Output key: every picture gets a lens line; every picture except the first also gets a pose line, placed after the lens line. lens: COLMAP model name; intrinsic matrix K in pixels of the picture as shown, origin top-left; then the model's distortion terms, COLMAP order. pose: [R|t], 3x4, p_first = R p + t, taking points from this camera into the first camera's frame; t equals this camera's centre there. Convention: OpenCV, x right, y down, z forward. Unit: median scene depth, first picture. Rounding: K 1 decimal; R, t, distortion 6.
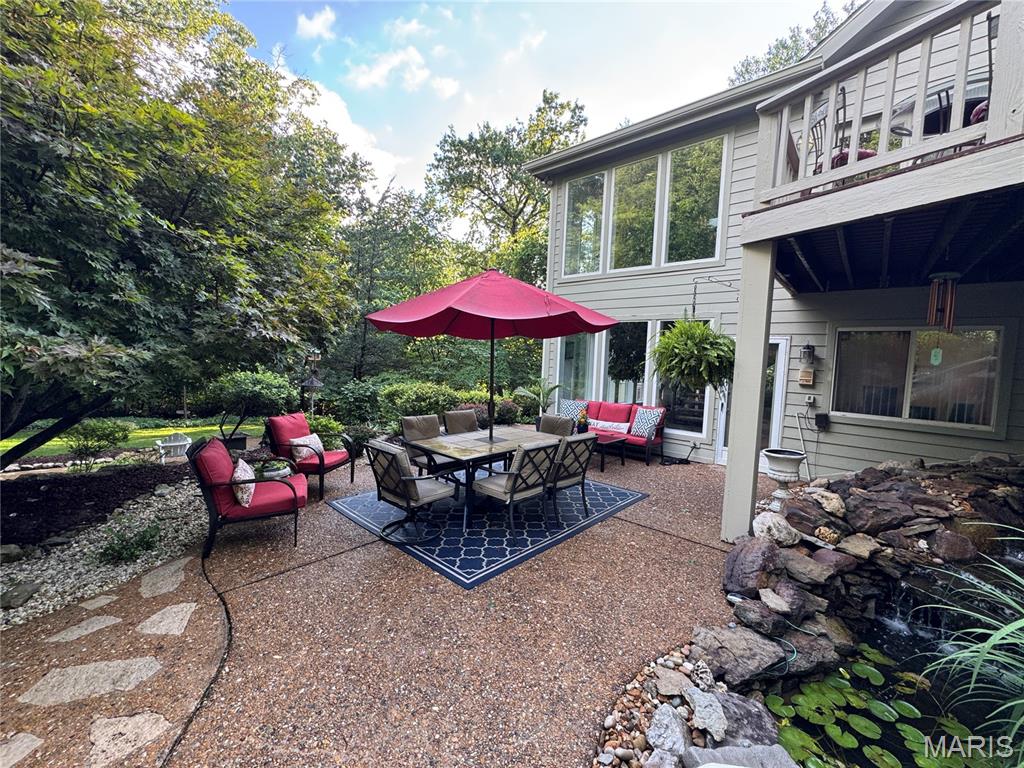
lens RADIAL K [[408.5, 0, 512.0], [0, 408.5, 384.0], [0, 0, 1]] dist [-0.000108, -0.000018]
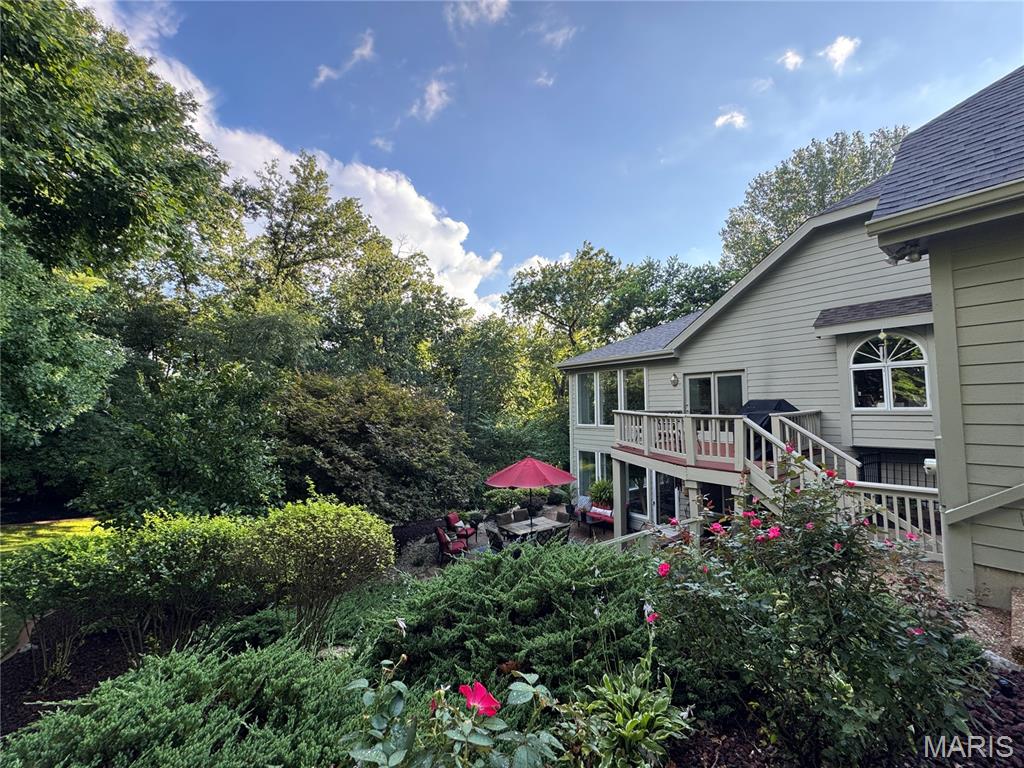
lens RADIAL K [[408.5, 0, 512.0], [0, 408.5, 384.0], [0, 0, 1]] dist [-0.000108, -0.000018]
pose [[0.980850, -0.054677, -0.186934, 0.340367], [0.030174, 0.990857, -0.131499, -0.389843], [0.192415, 0.123340, 0.973532, -1.546668]]
